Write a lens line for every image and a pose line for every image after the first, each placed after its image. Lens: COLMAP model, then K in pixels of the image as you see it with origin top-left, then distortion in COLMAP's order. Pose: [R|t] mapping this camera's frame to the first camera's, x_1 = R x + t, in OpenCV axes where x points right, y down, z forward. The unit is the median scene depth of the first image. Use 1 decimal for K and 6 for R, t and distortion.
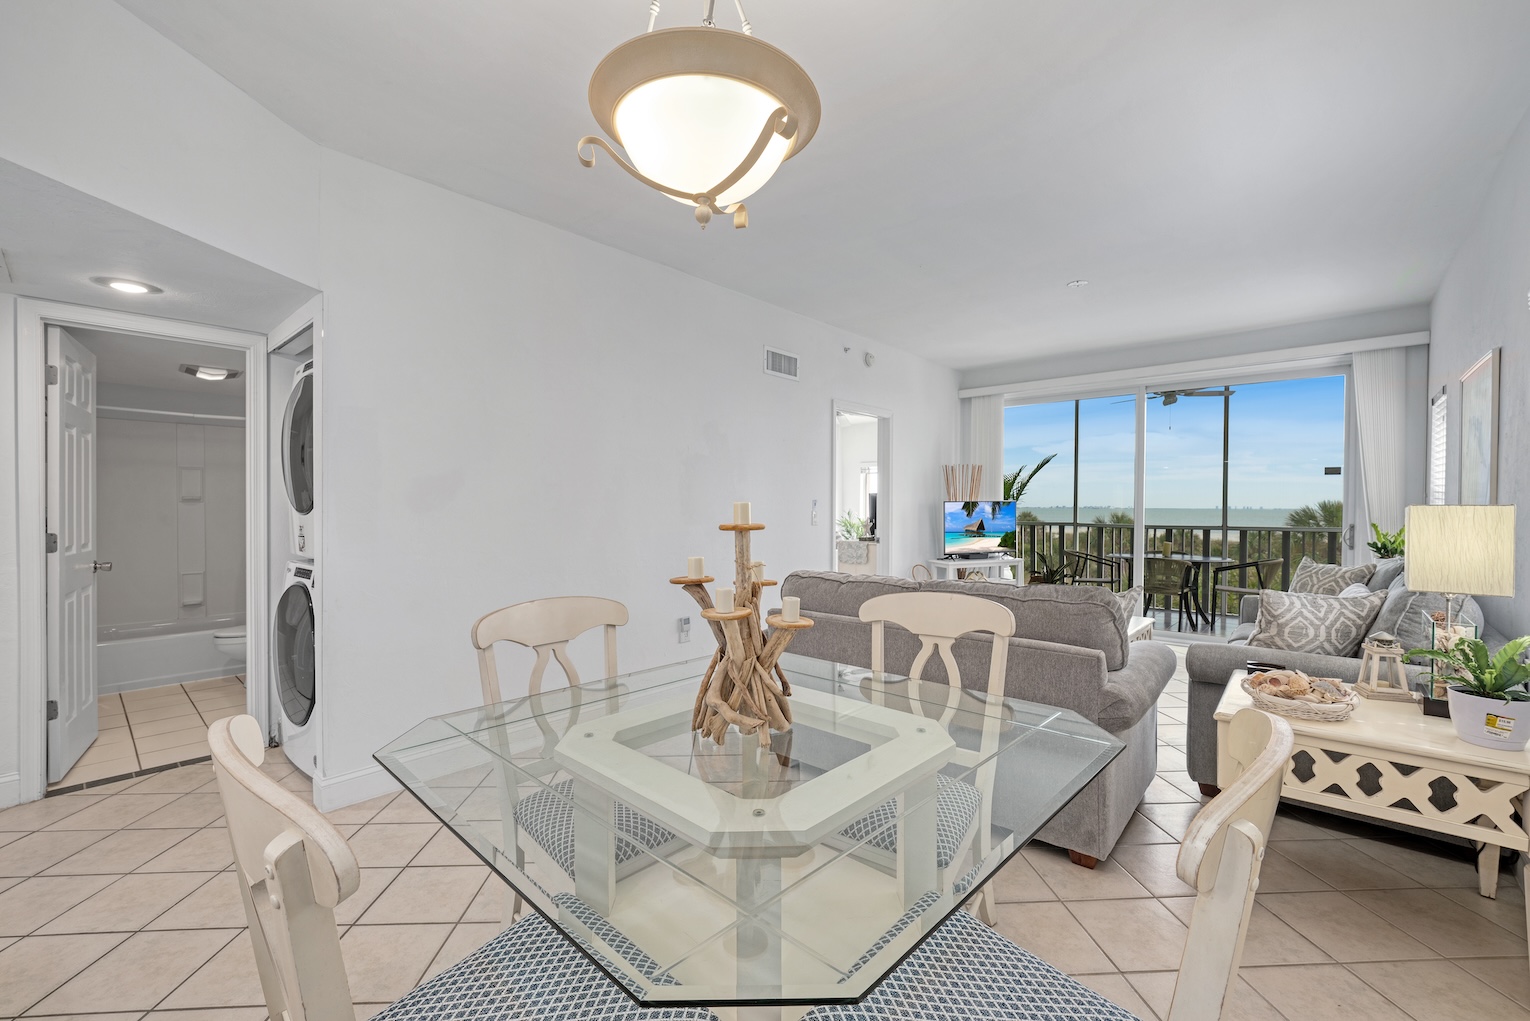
lens RADIAL K [[645.2, 0, 742.2], [0, 645.2, 507.3], [0, 0, 1]] dist [0.012861, 0.000103]
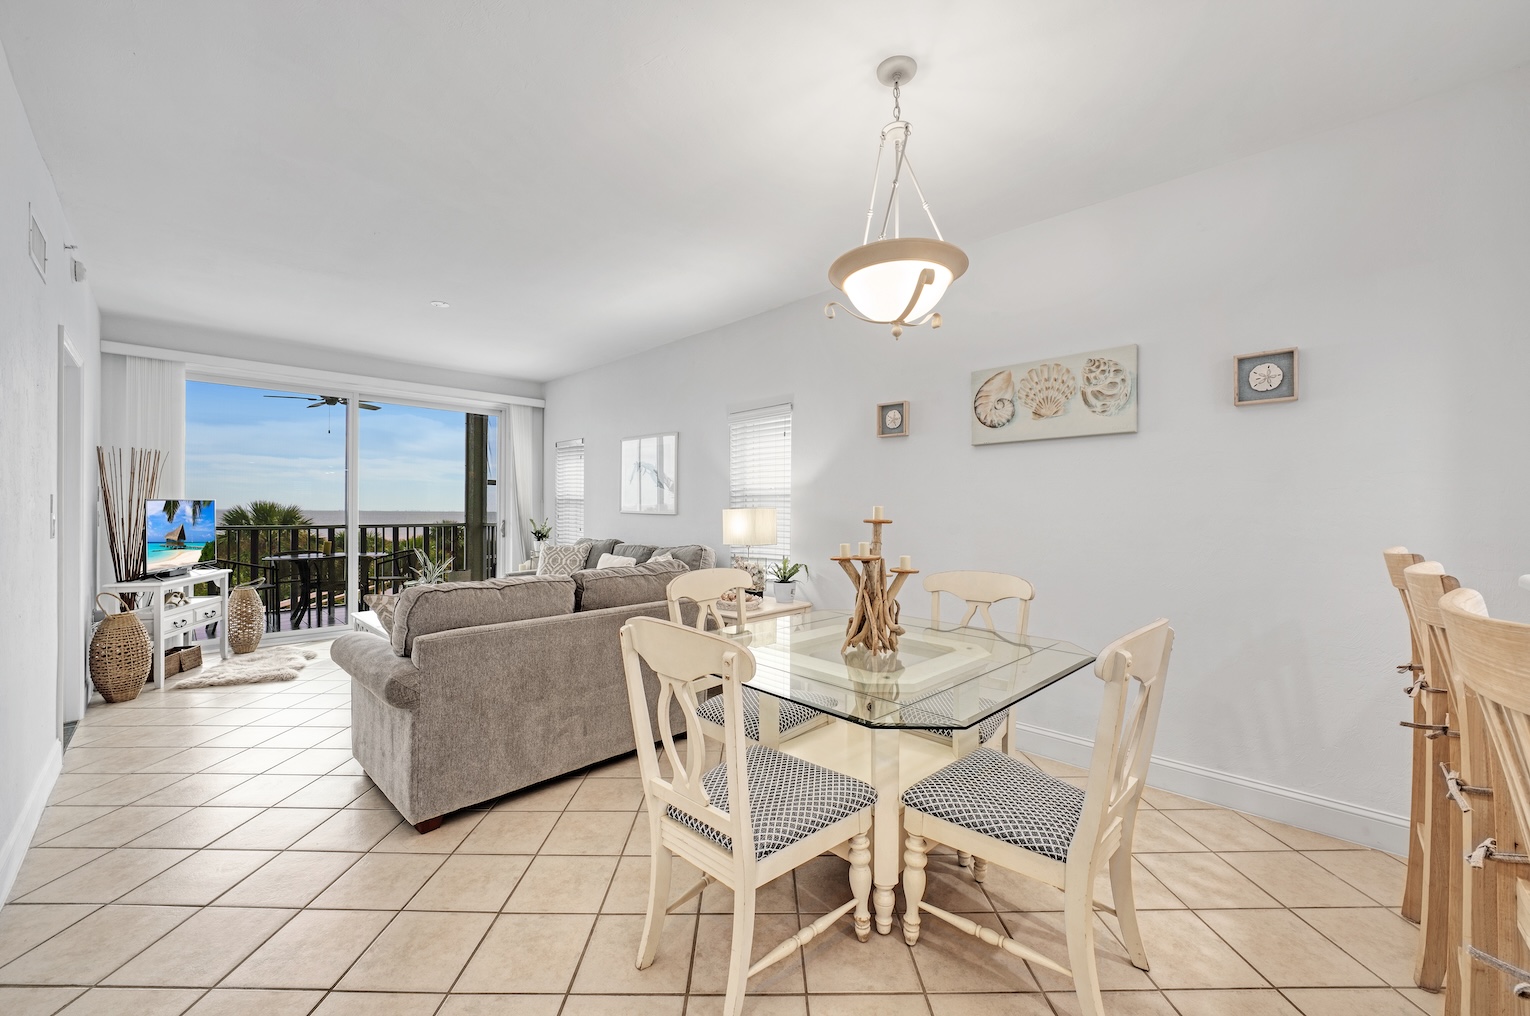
lens RADIAL K [[627.9, 0, 784.9], [0, 627.9, 511.8], [0, 0, 1]] dist [0.026190, -0.000293]
pose [[0.040993, -0.009825, 0.999111, -0.383980], [0.002214, 0.999950, 0.009743, -0.002528], [-0.999157, 0.001812, 0.041013, 0.266536]]
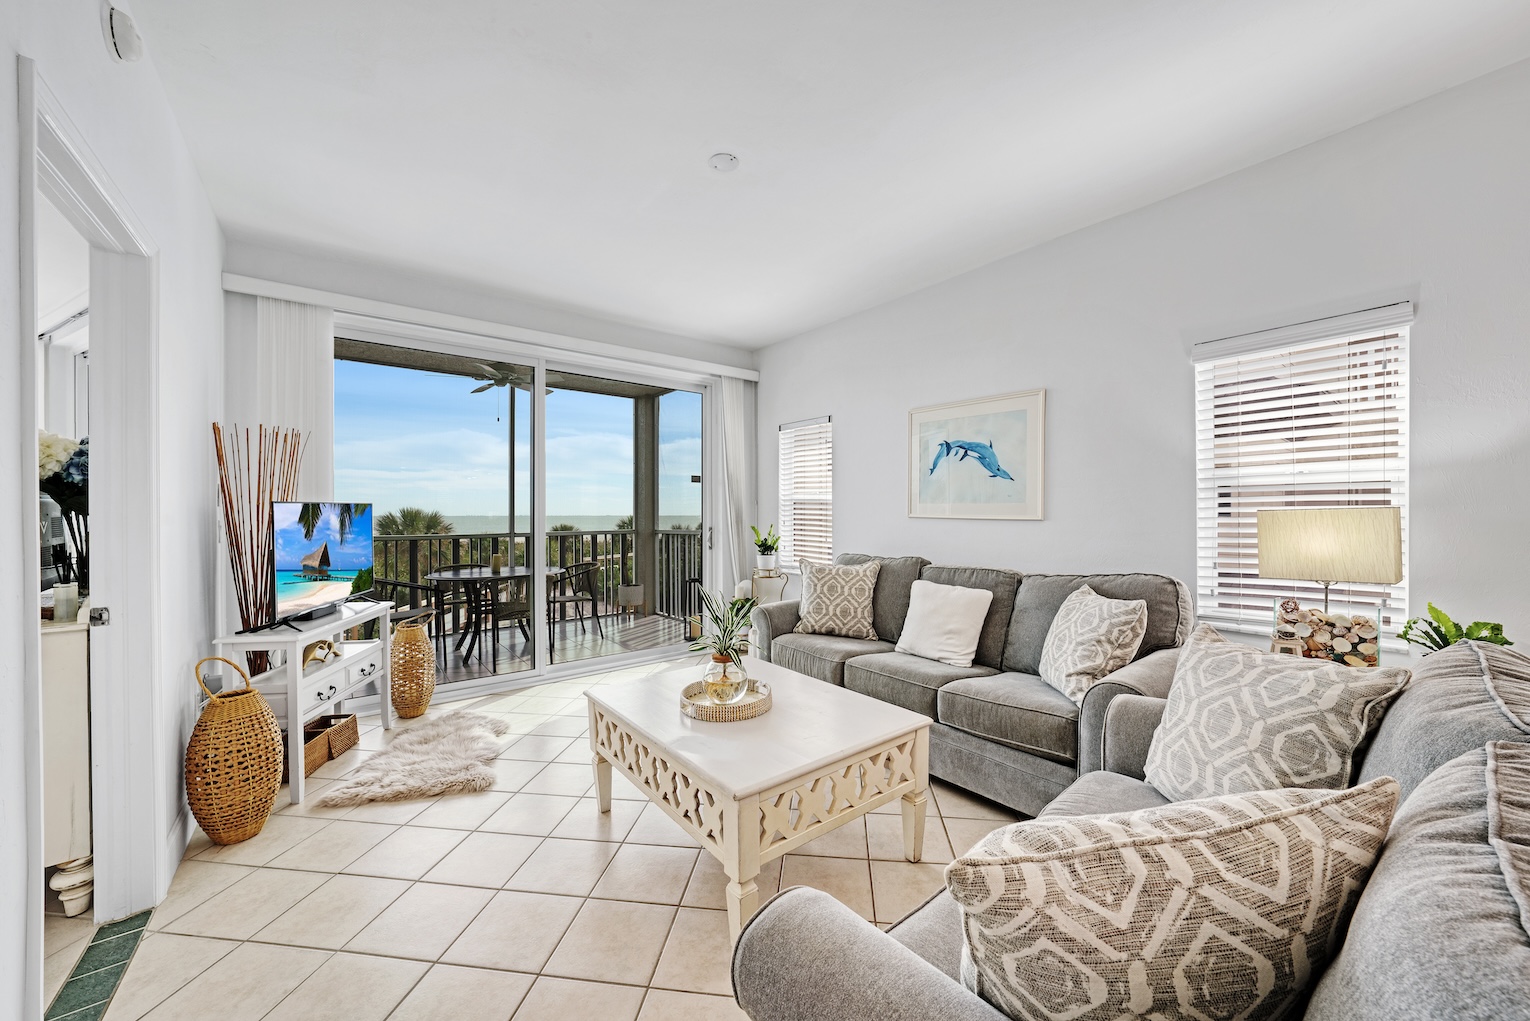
lens RADIAL K [[565.9, 0, 793.8], [0, 565.9, 513.4], [0, 0, 1]] dist [-0.000127, 0.000069]
pose [[0.123383, -0.010178, 0.992307, -0.028312], [0.011131, 0.999899, 0.008872, -0.002665], [-0.992297, 0.009950, 0.123484, 0.613450]]
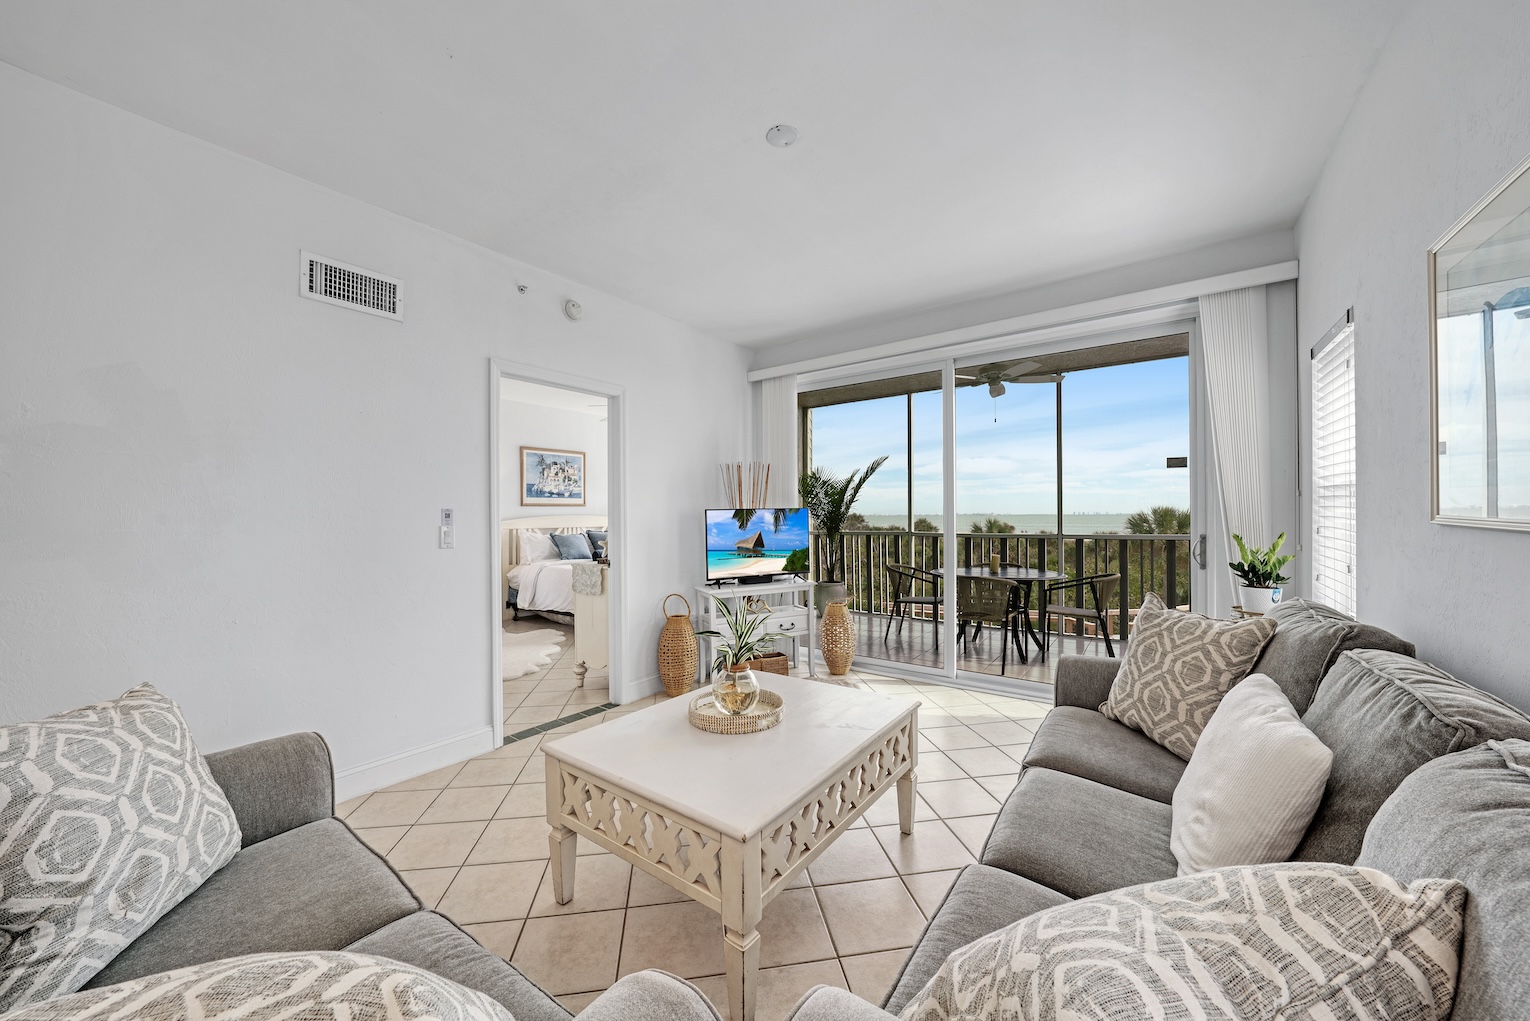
lens RADIAL K [[555.4, 0, 745.2], [0, 555.4, 505.5], [0, 0, 1]] dist [-0.001191, -0.000058]
pose [[0.995416, -0.009959, 0.095124, 0.306759], [0.011979, 0.999714, -0.020696, 0.000078], [-0.094890, 0.021741, 0.995250, 0.360842]]
